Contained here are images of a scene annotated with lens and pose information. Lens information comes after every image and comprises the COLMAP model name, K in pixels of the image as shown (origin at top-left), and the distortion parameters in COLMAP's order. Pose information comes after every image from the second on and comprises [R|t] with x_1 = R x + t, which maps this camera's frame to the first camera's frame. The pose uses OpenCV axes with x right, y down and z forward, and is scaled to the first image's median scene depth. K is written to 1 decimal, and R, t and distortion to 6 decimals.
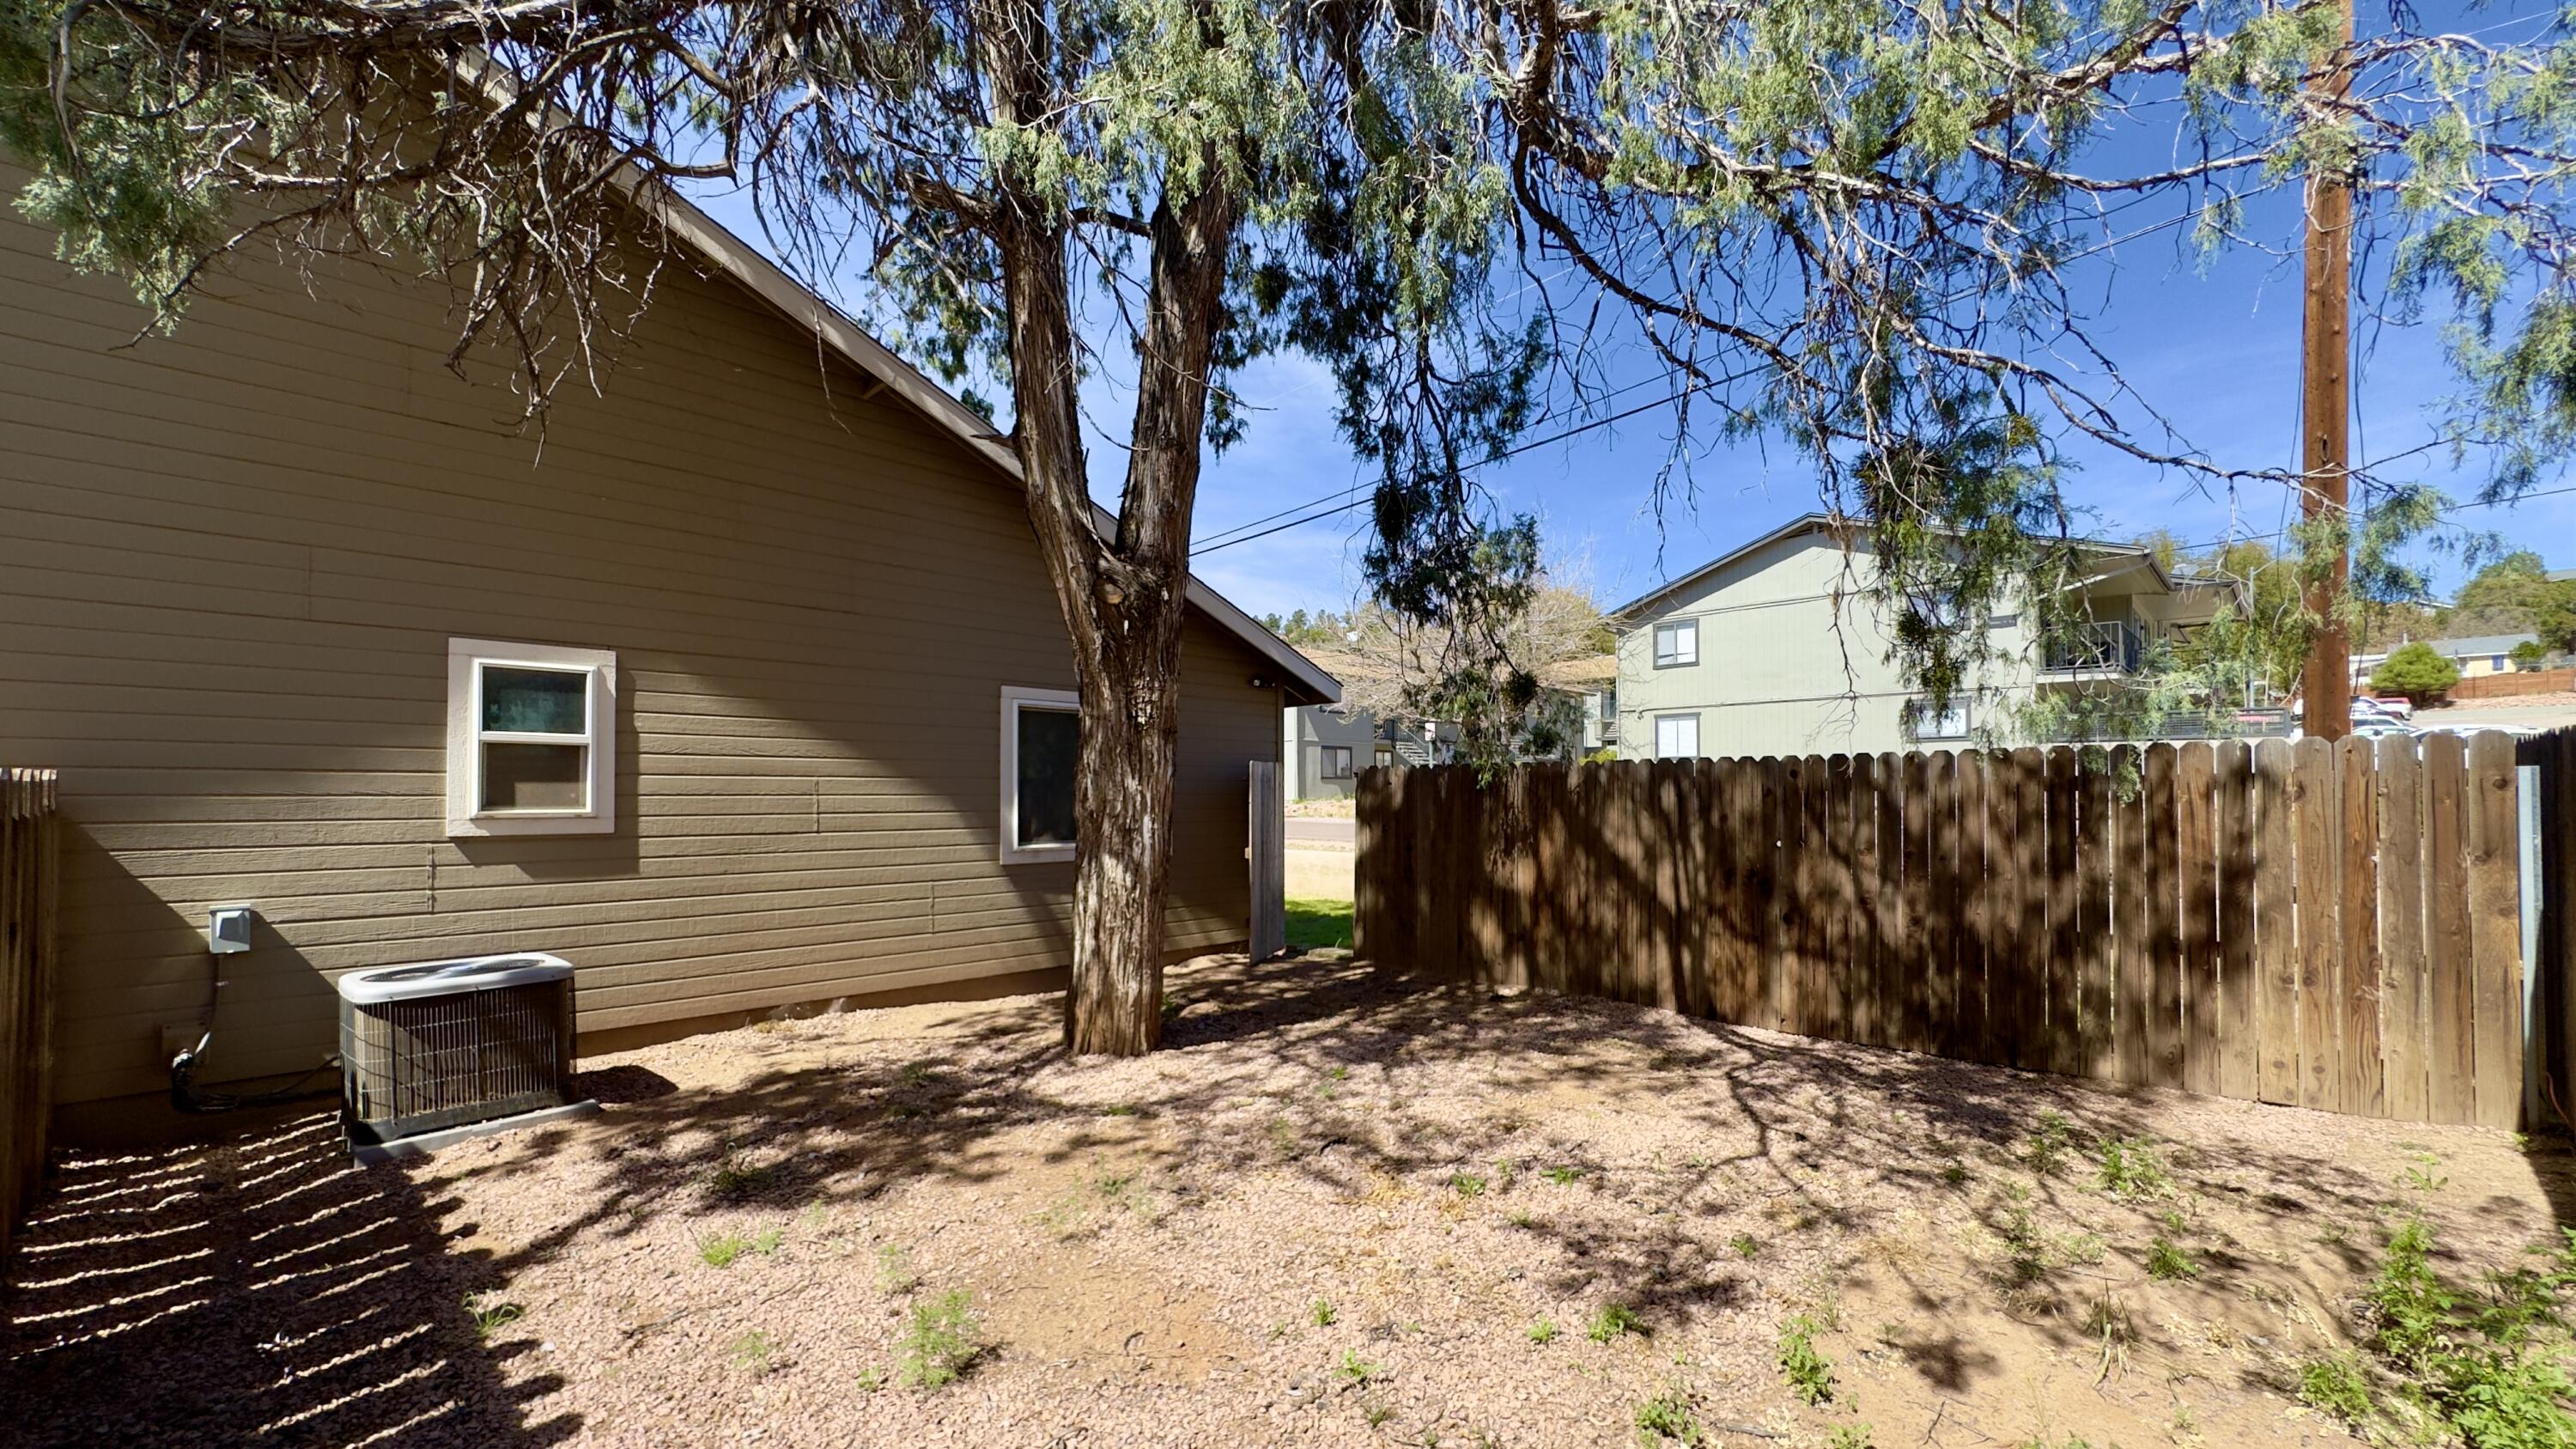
lens RADIAL K [[1030.1, 0, 1289.0], [0, 1030.1, 764.3], [0, 0, 1]] dist [-0.006425, 0.000026]
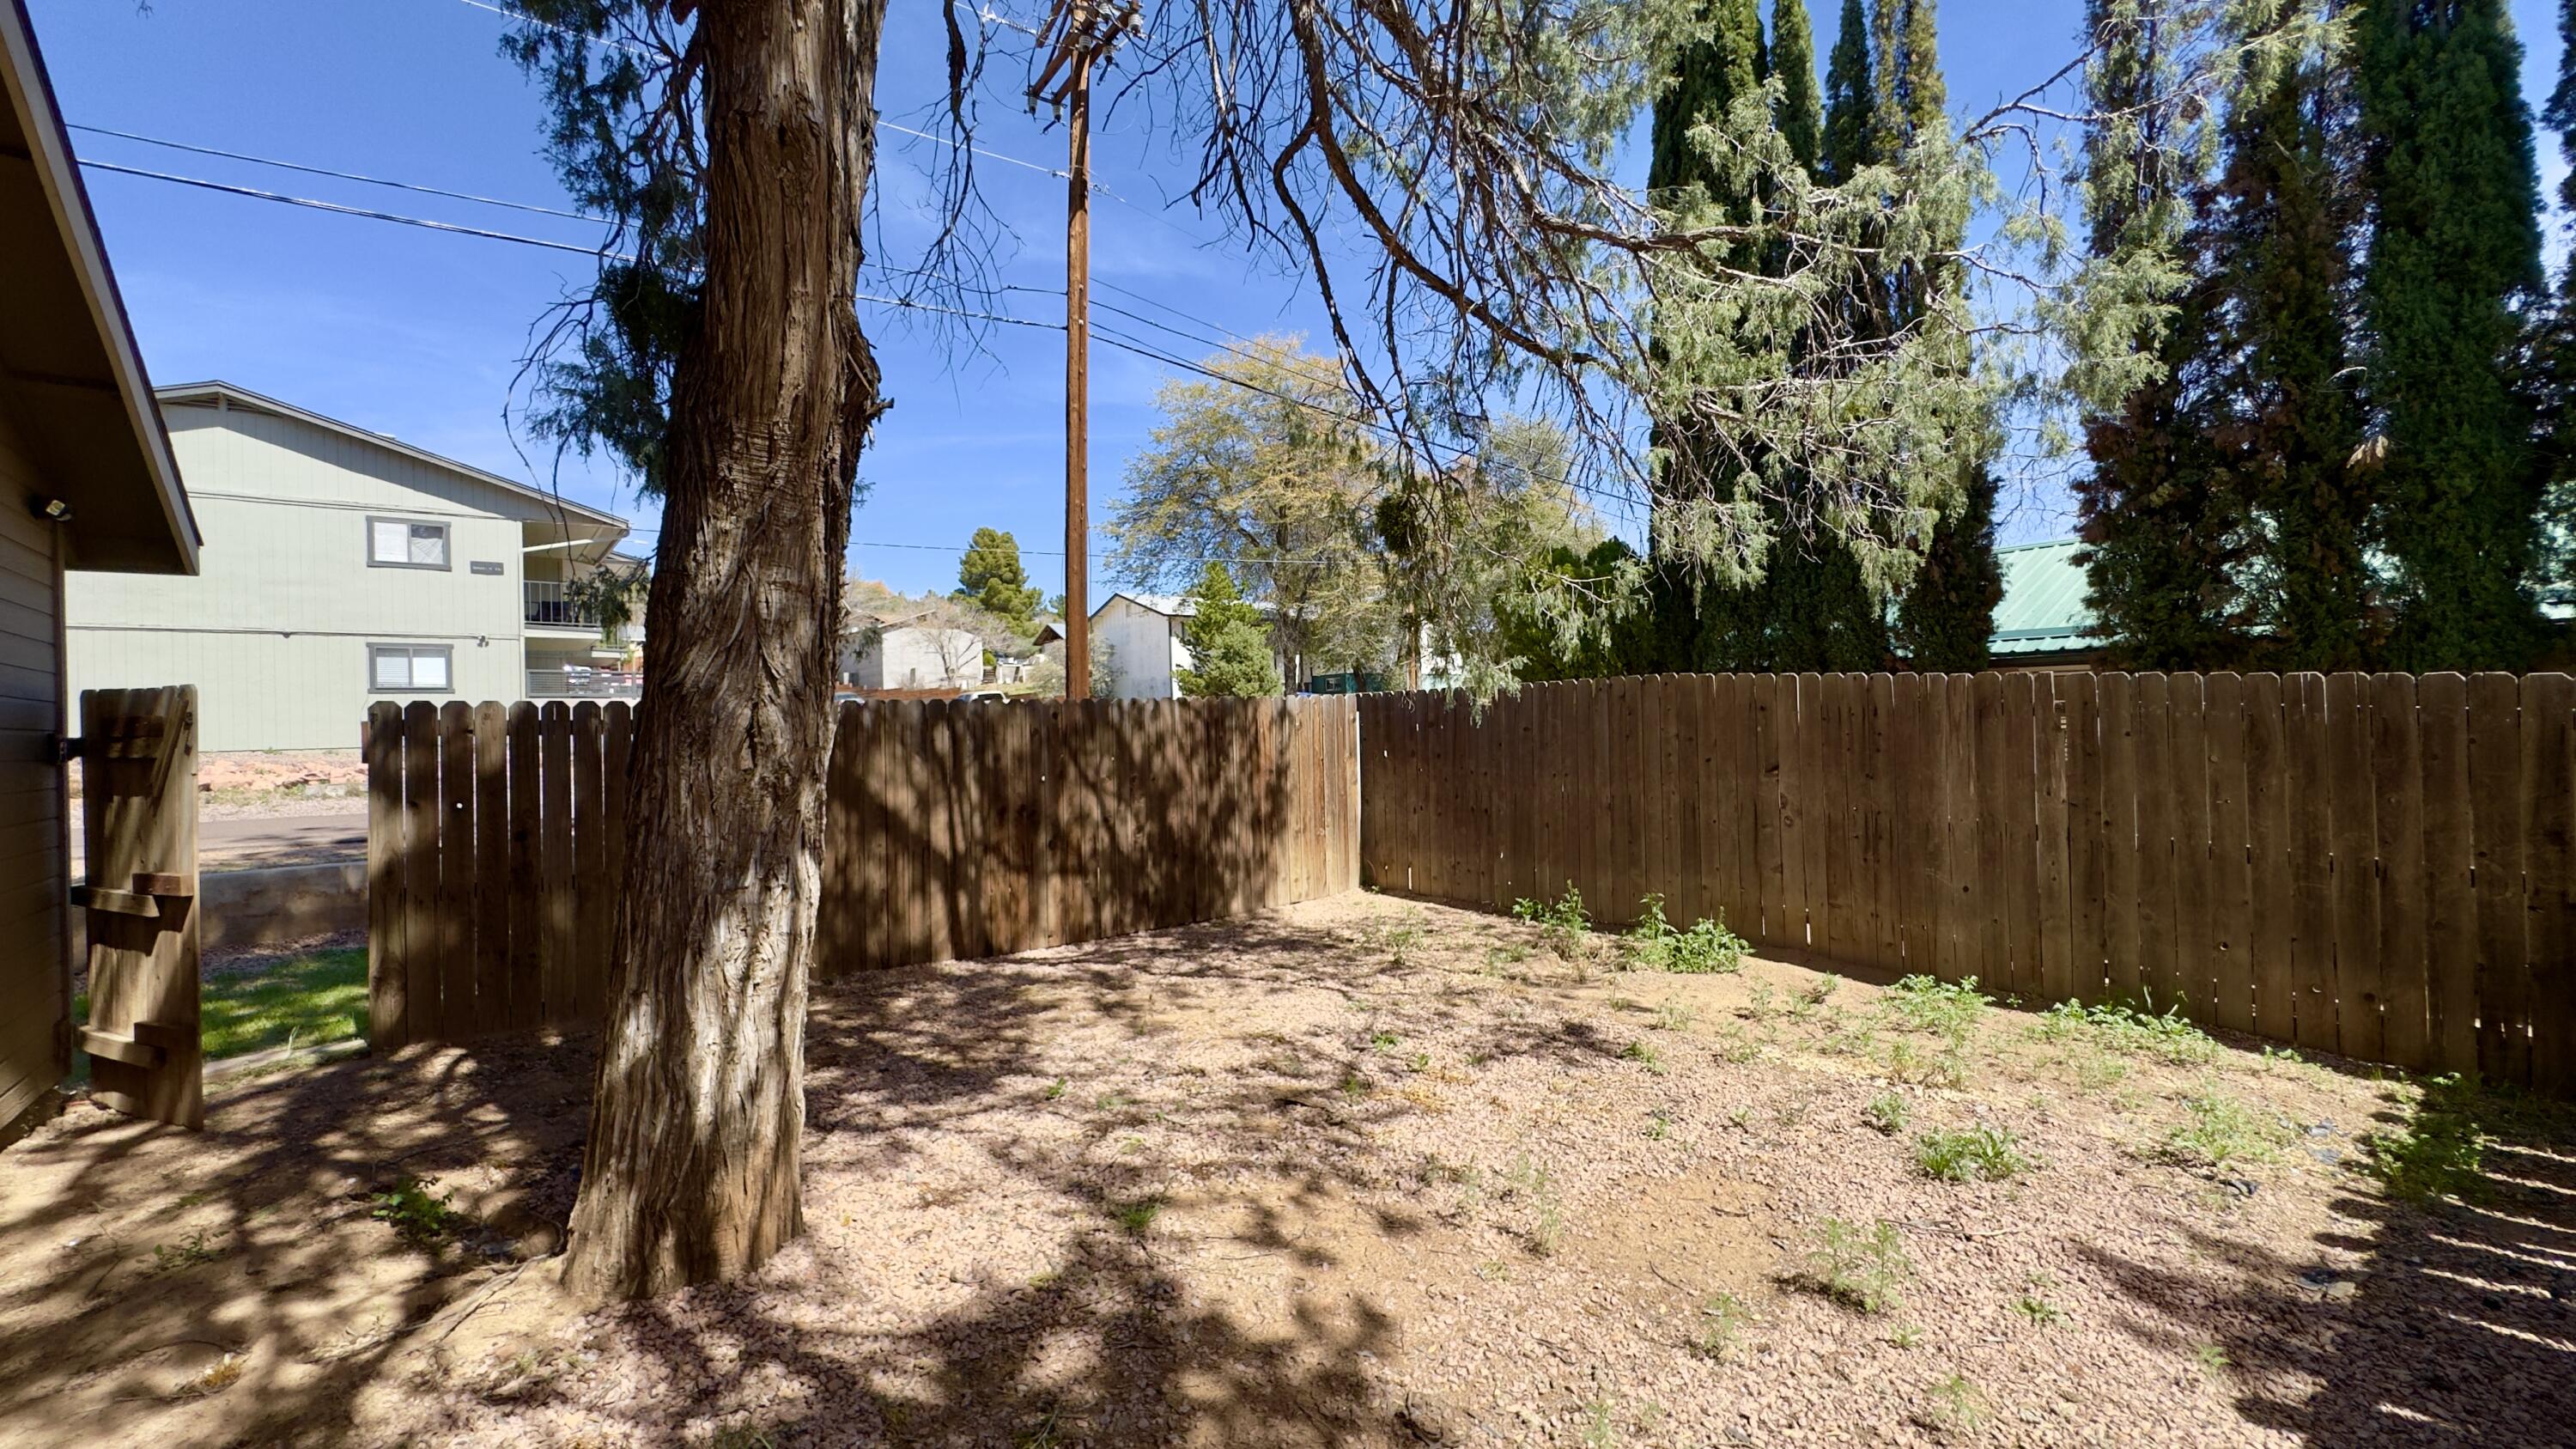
lens RADIAL K [[1027.3, 0, 1292.6], [0, 1027.3, 690.9], [0, 0, 1]] dist [-0.000759, -0.000004]
pose [[0.101529, 0.031494, 0.994334, -0.676126], [0.000685, 0.999496, -0.031728, 0.020408], [-0.994832, 0.003902, 0.101456, 0.696455]]
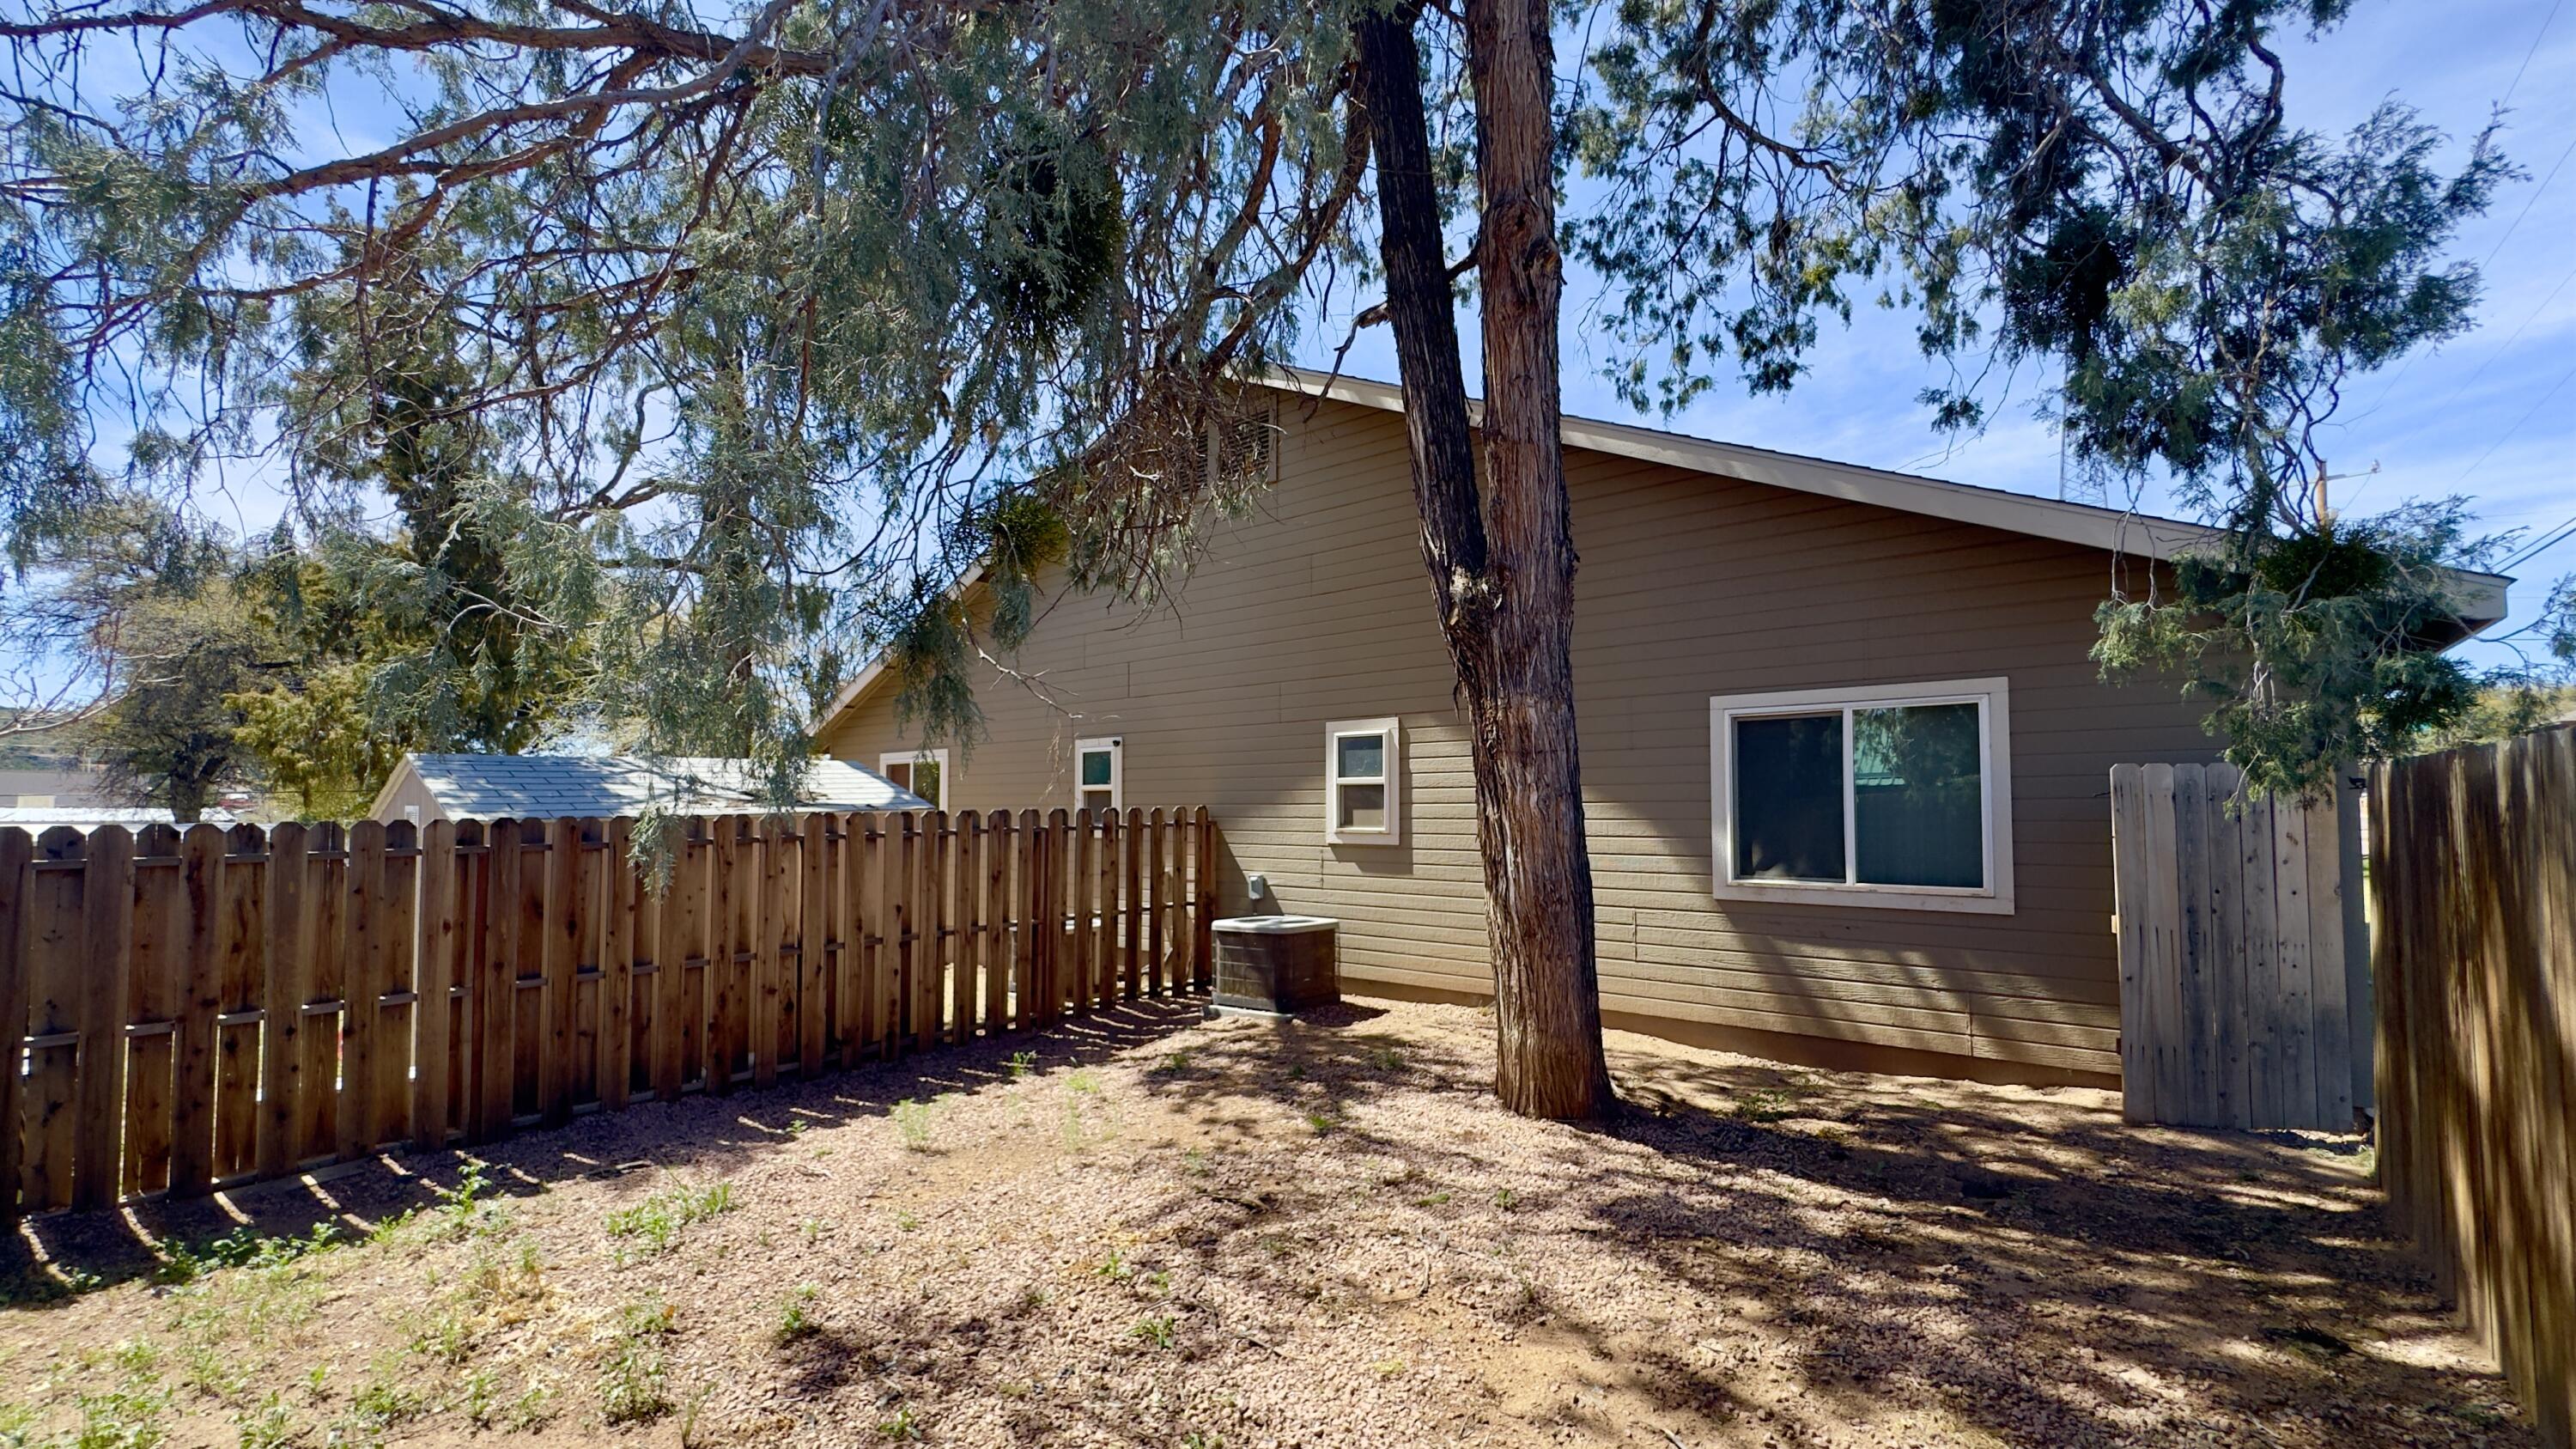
lens RADIAL K [[1030.1, 0, 1289.0], [0, 1030.1, 764.3], [0, 0, 1]] dist [-0.006425, 0.000026]
pose [[0.081515, -0.040007, -0.995869, 0.753994], [0.031603, 0.998795, -0.037538, 0.004256], [0.996171, -0.028412, 0.082681, 0.740346]]
